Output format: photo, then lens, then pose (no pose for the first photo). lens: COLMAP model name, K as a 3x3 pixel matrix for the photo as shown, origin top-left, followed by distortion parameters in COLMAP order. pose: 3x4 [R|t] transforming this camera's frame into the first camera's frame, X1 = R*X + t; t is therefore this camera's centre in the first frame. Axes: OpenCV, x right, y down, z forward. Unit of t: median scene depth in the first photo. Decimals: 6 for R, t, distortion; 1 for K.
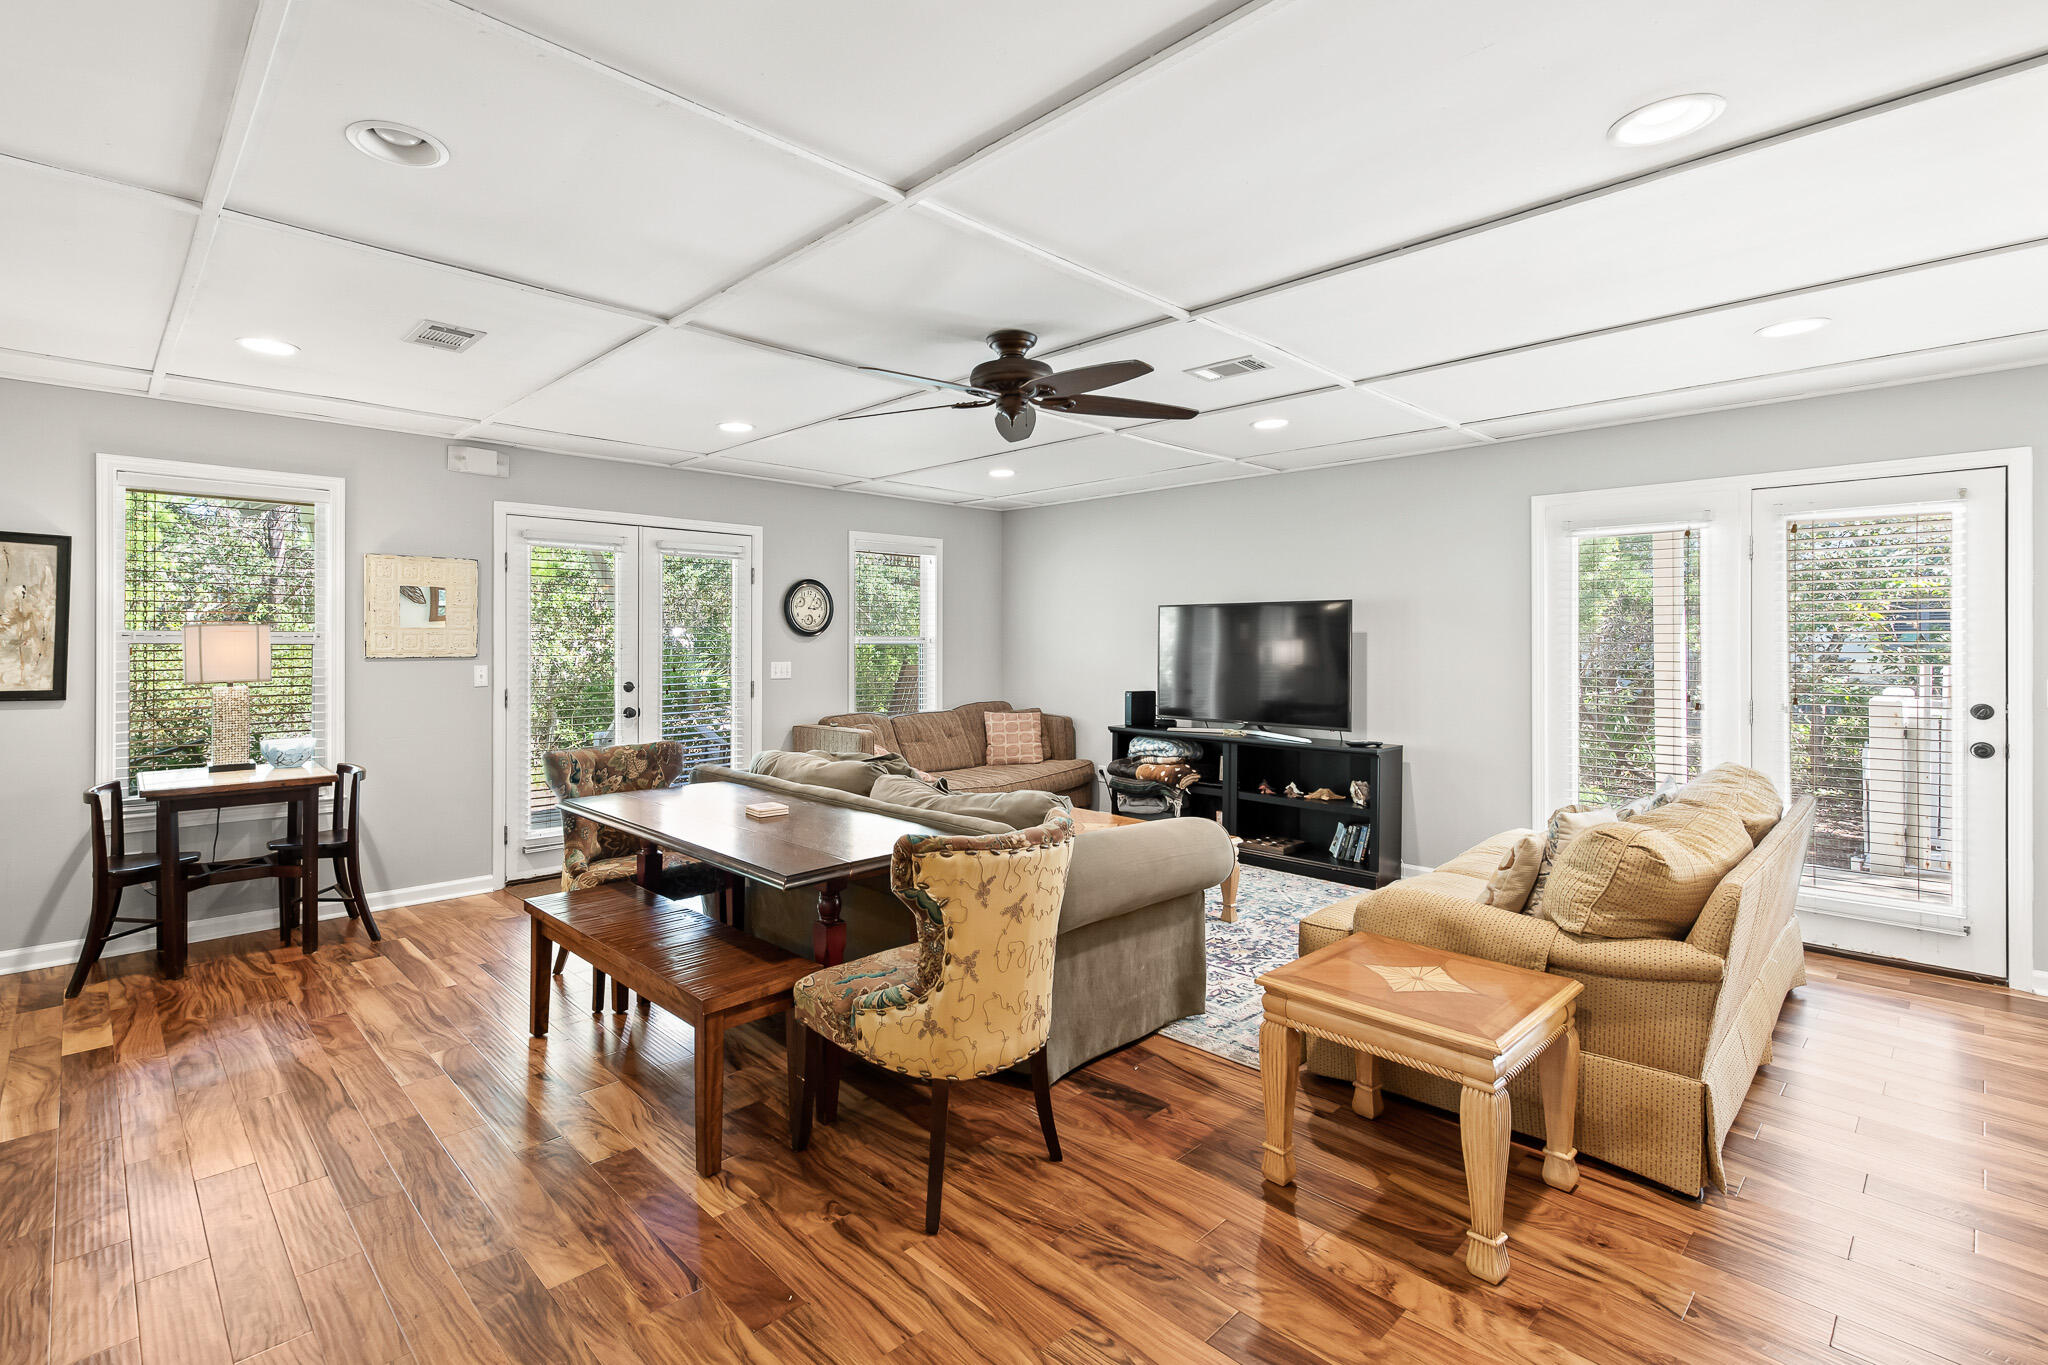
lens RADIAL K [[937.8, 0, 946.2], [0, 937.8, 636.5], [0, 0, 1]] dist [0.004296, 0.000431]
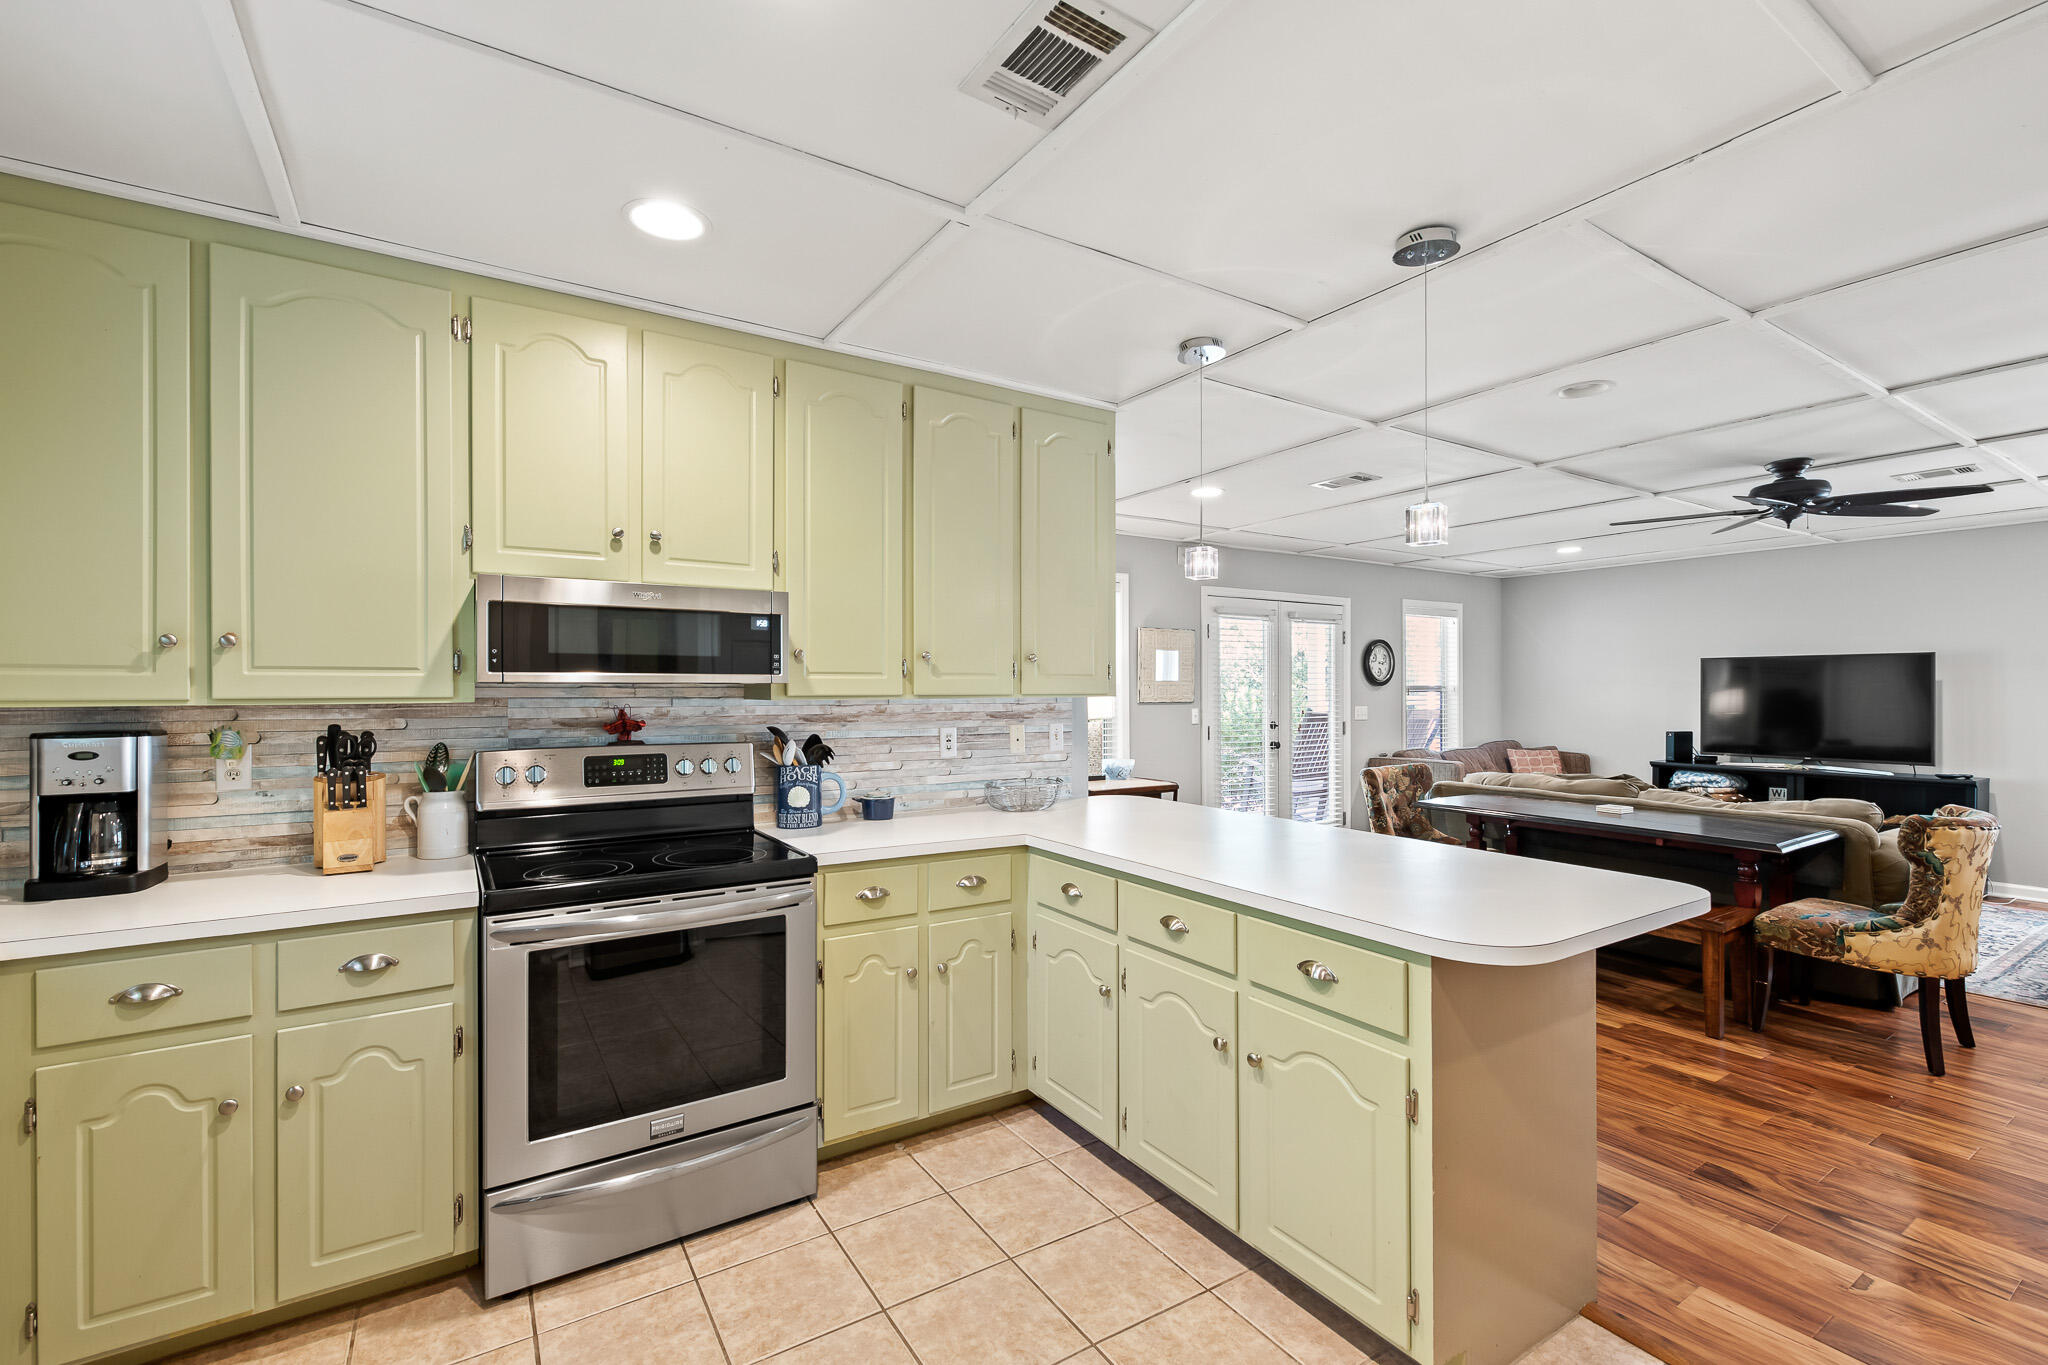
lens RADIAL K [[877.7, 0, 1024.0], [0, 877.7, 682.5], [0, 0, 1]] dist [-0.000680, 0.000246]
pose [[0.984696, -0.004186, -0.174230, -0.556531], [0.003575, 0.999986, -0.003820, -0.002310], [0.174244, 0.003139, 0.984698, -0.301512]]
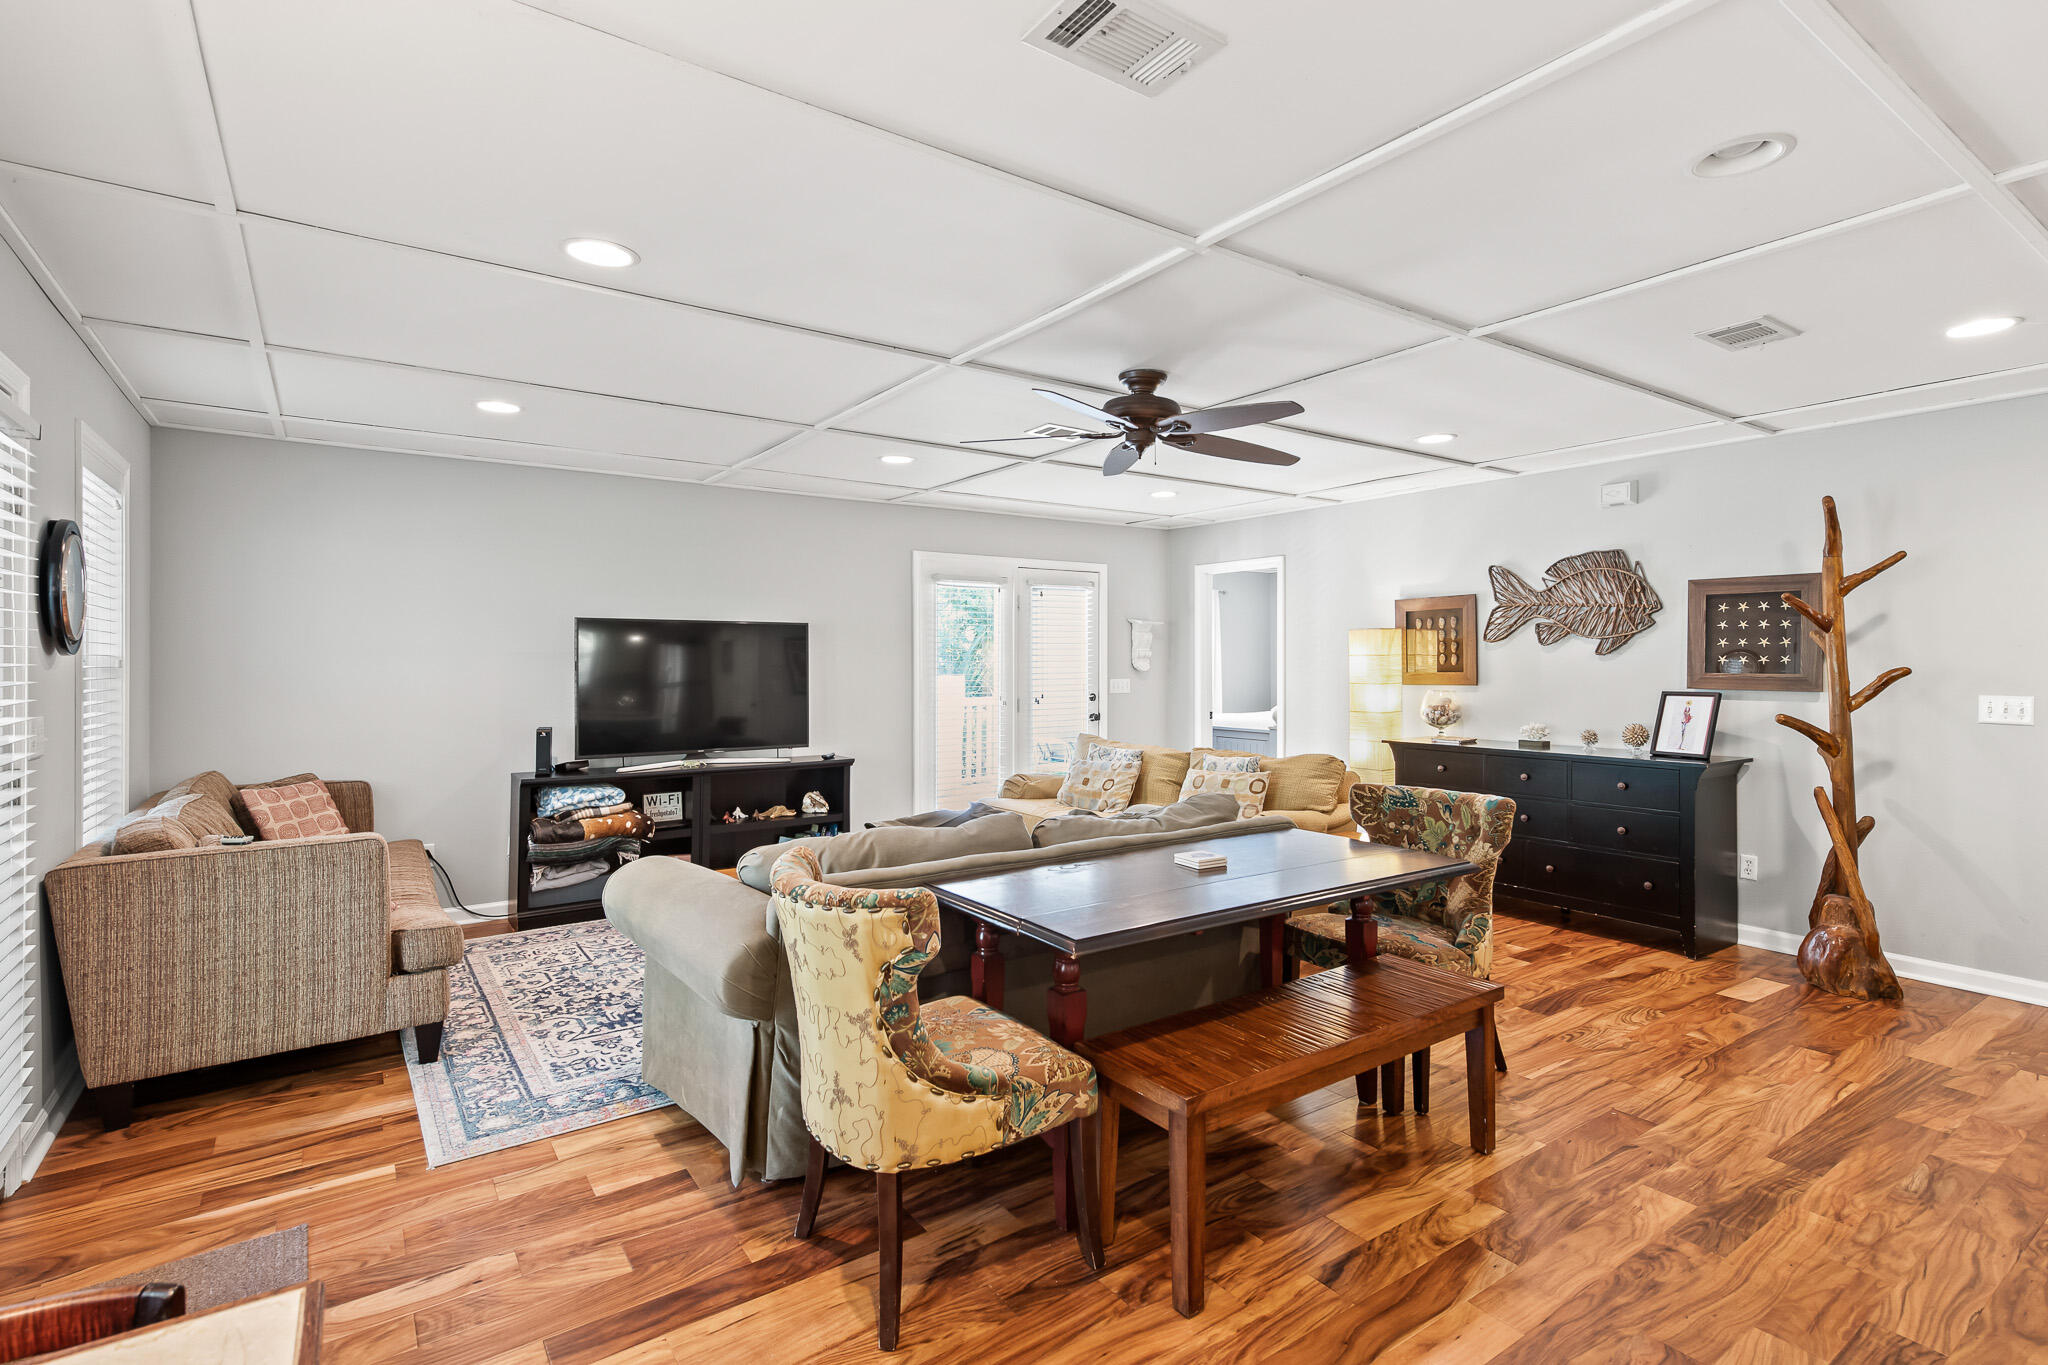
lens RADIAL K [[976.4, 0, 1021.6], [0, 976.4, 648.0], [0, 0, 1]] dist [0.008215, 0.000109]
pose [[0.131049, 0.013061, 0.991290, -0.731526], [-0.000071, 0.999913, -0.013166, 0.003878], [-0.991376, 0.001655, 0.131039, 0.694912]]
